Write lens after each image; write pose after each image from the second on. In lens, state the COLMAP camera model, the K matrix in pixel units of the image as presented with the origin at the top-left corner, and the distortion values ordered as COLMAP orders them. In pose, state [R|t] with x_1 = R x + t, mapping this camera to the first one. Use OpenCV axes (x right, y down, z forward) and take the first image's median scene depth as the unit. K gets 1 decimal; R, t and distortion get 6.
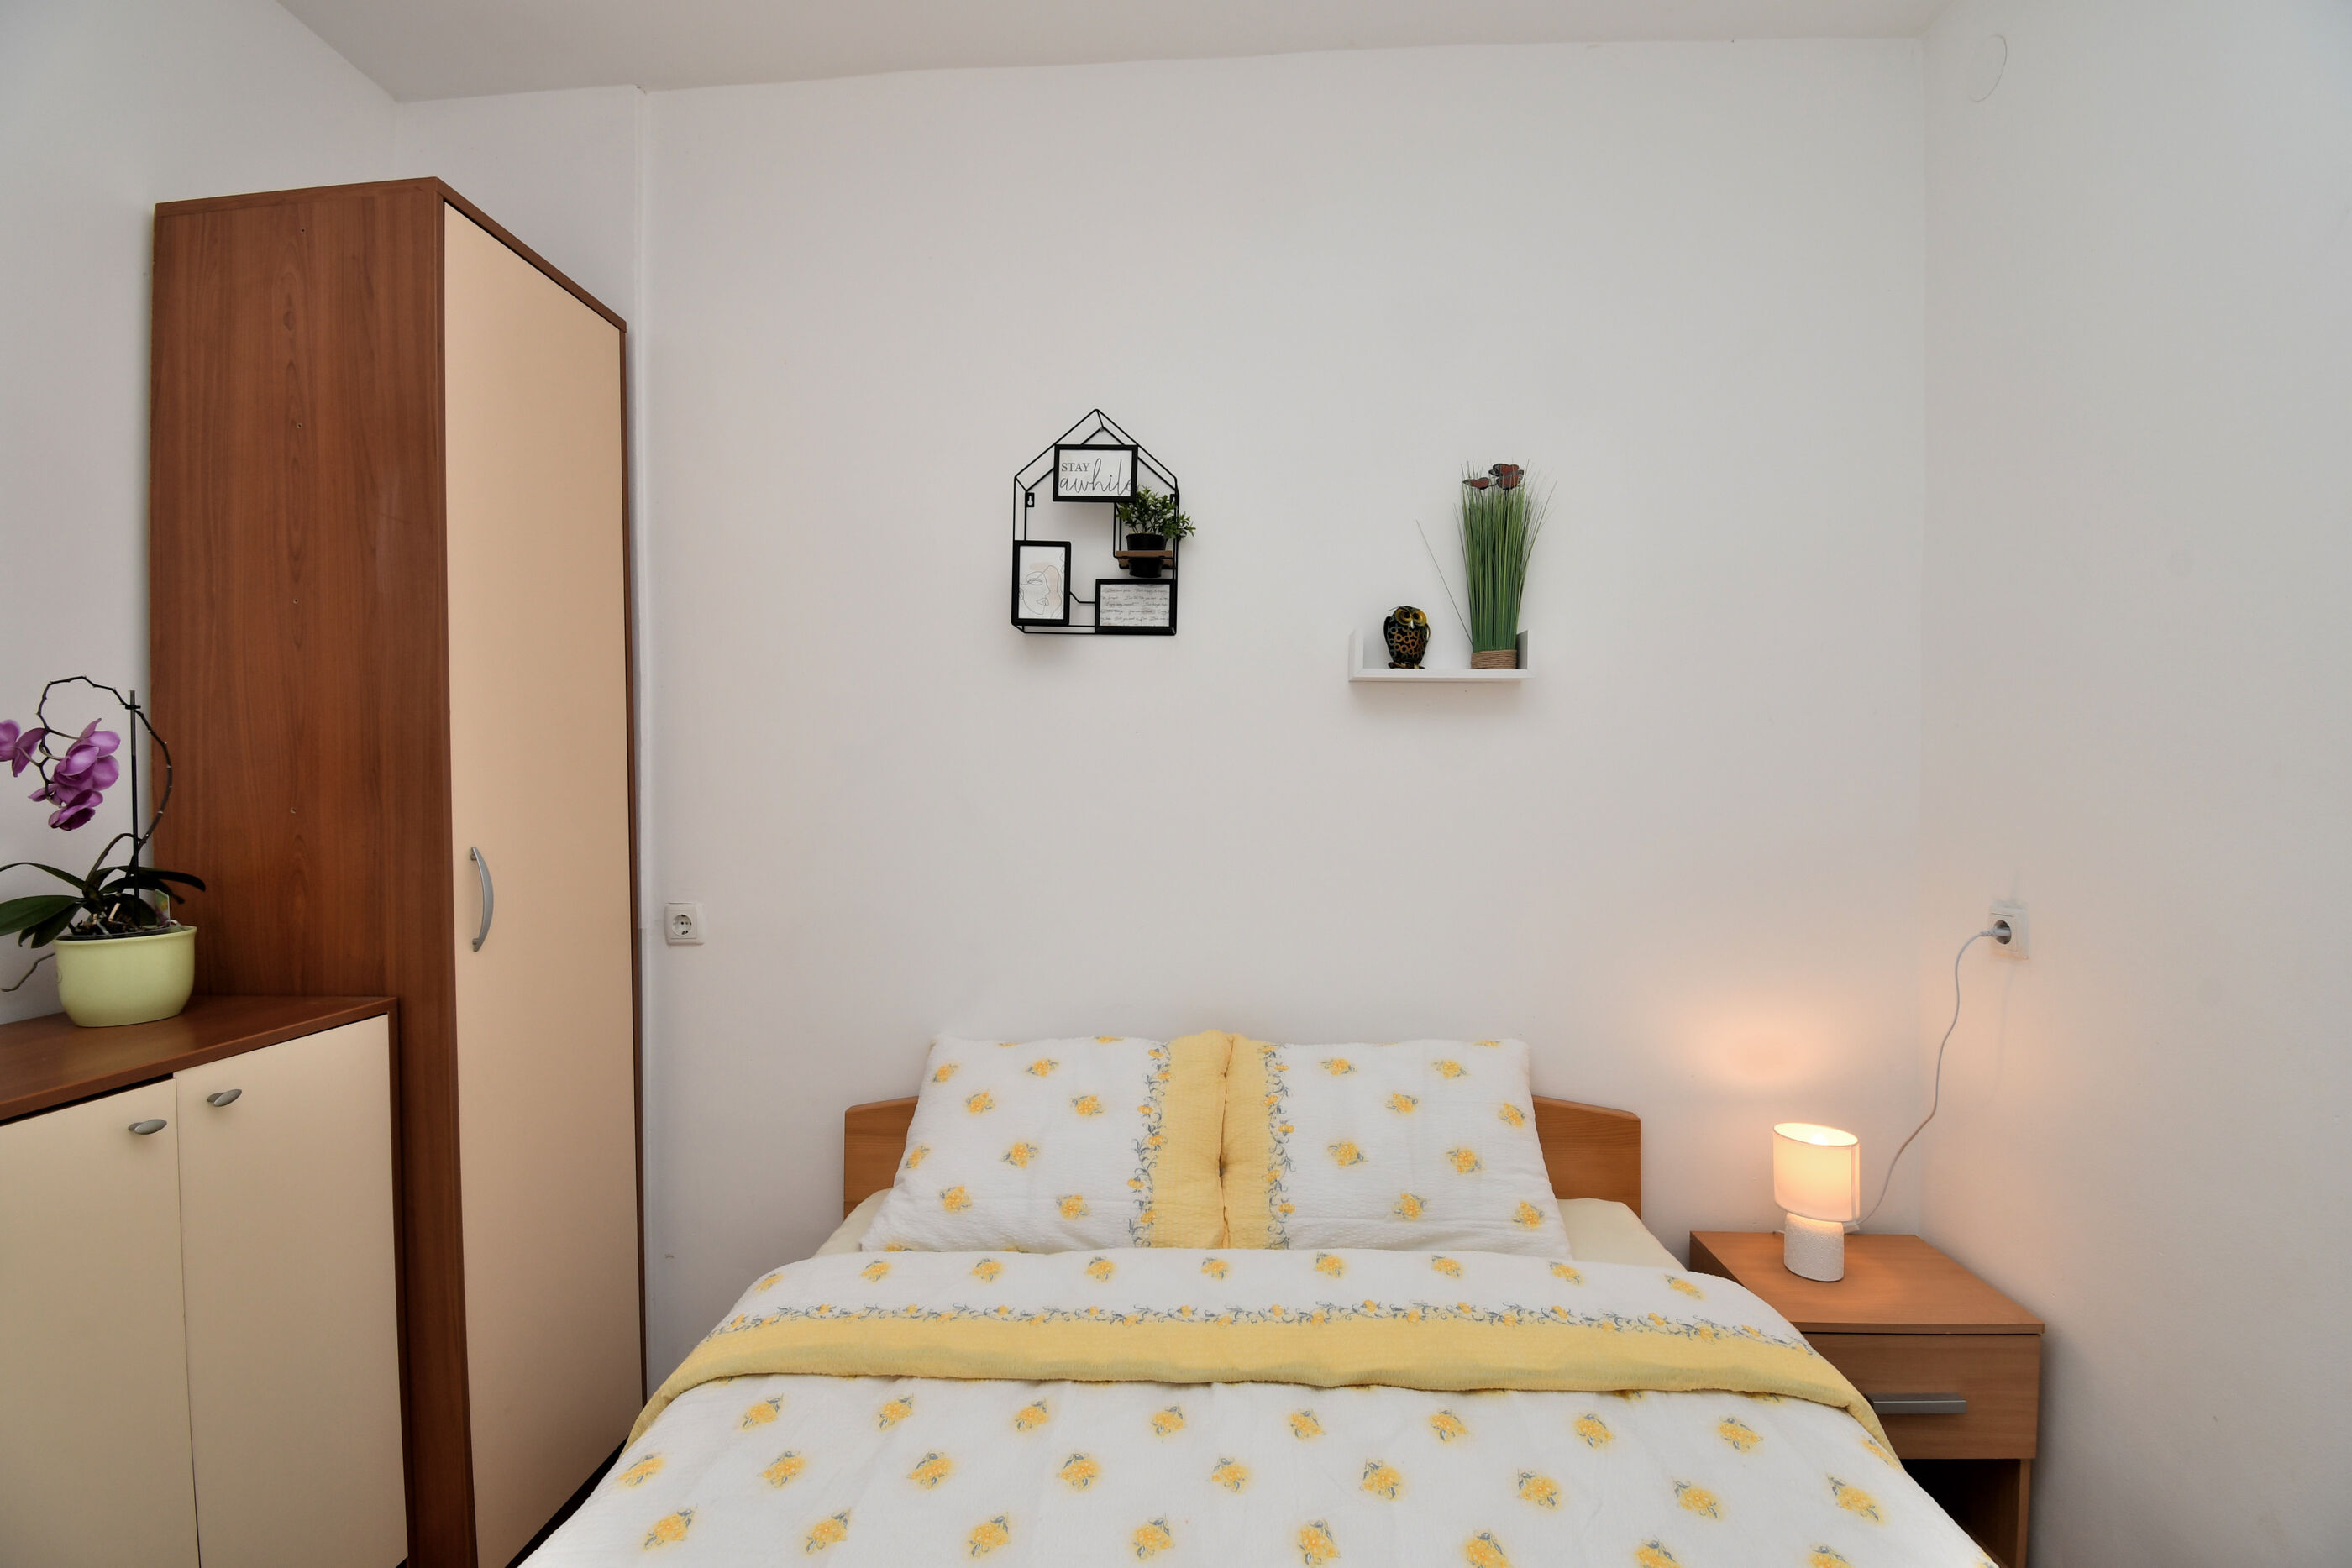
lens RADIAL K [[1029.8, 0, 1178.2], [0, 1029.8, 788.9], [0, 0, 1]] dist [0.022389, -0.027303]
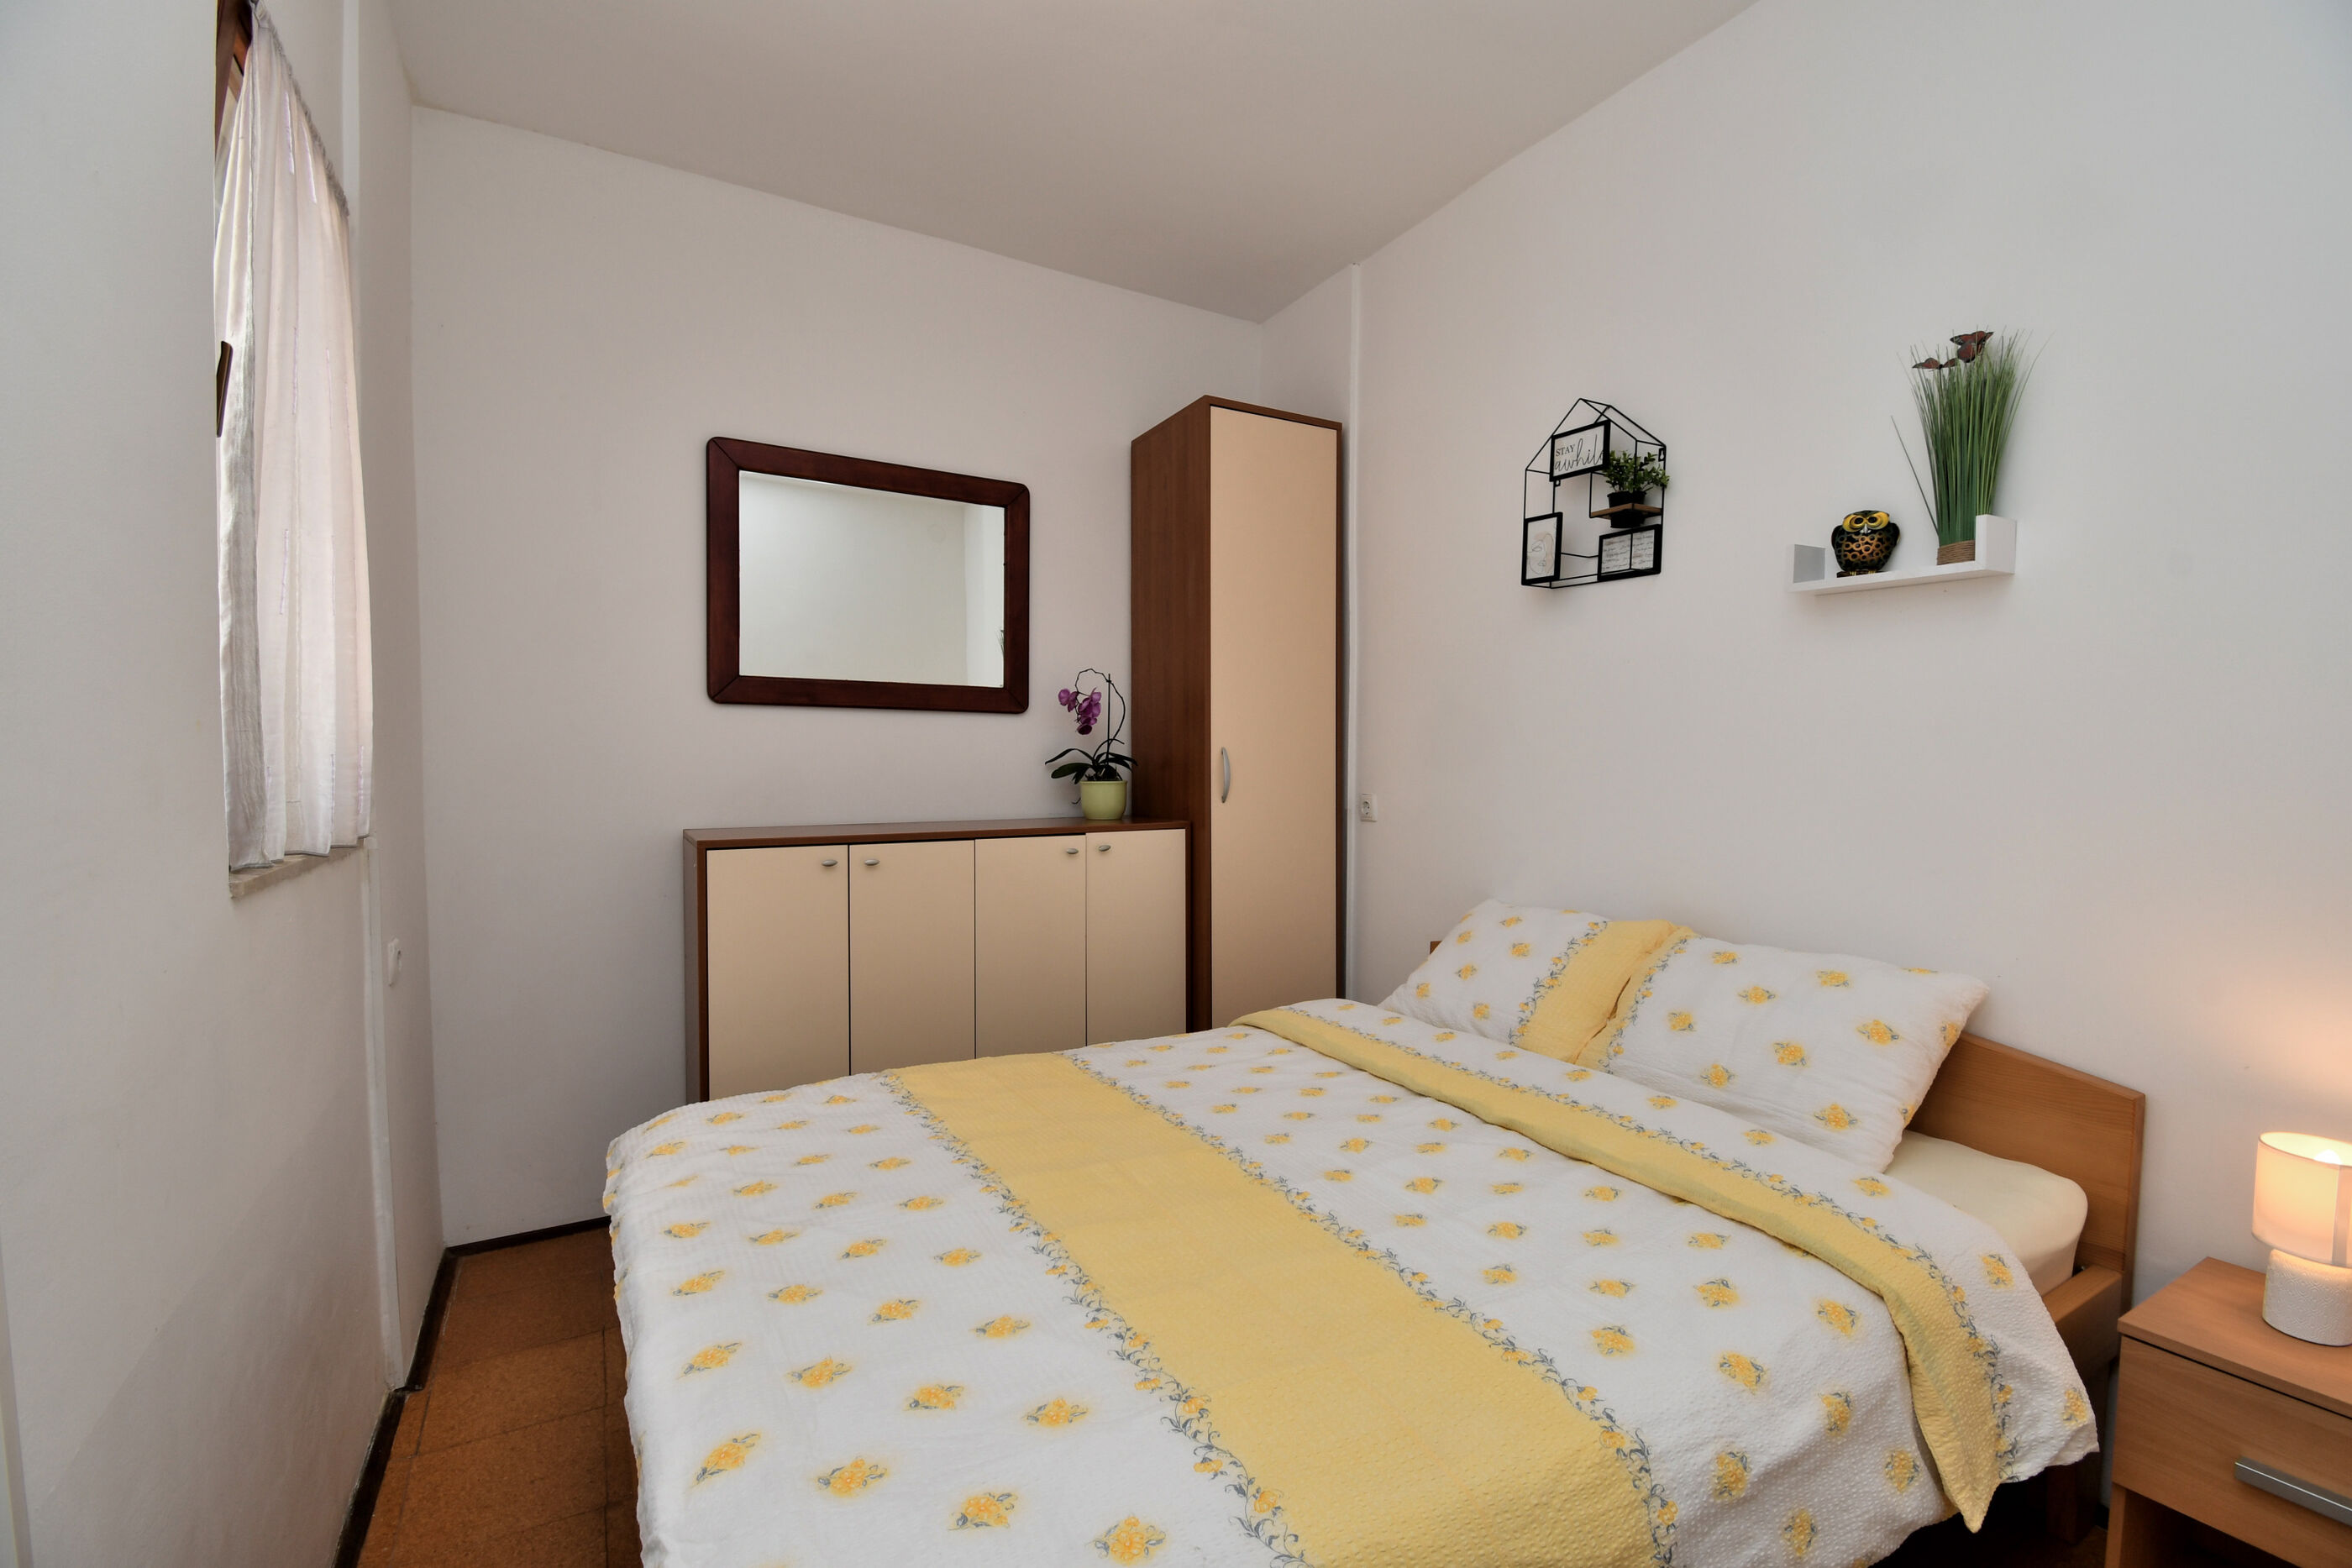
lens RADIAL K [[1002.3, 0, 1174.2], [0, 1002.3, 795.7], [0, 0, 1]] dist [0.013308, -0.000065]
pose [[0.541483, 0.043046, -0.839609, 0.684144], [-0.009153, 0.998931, 0.045311, 0.052567], [0.840662, -0.016850, 0.541298, -0.056200]]
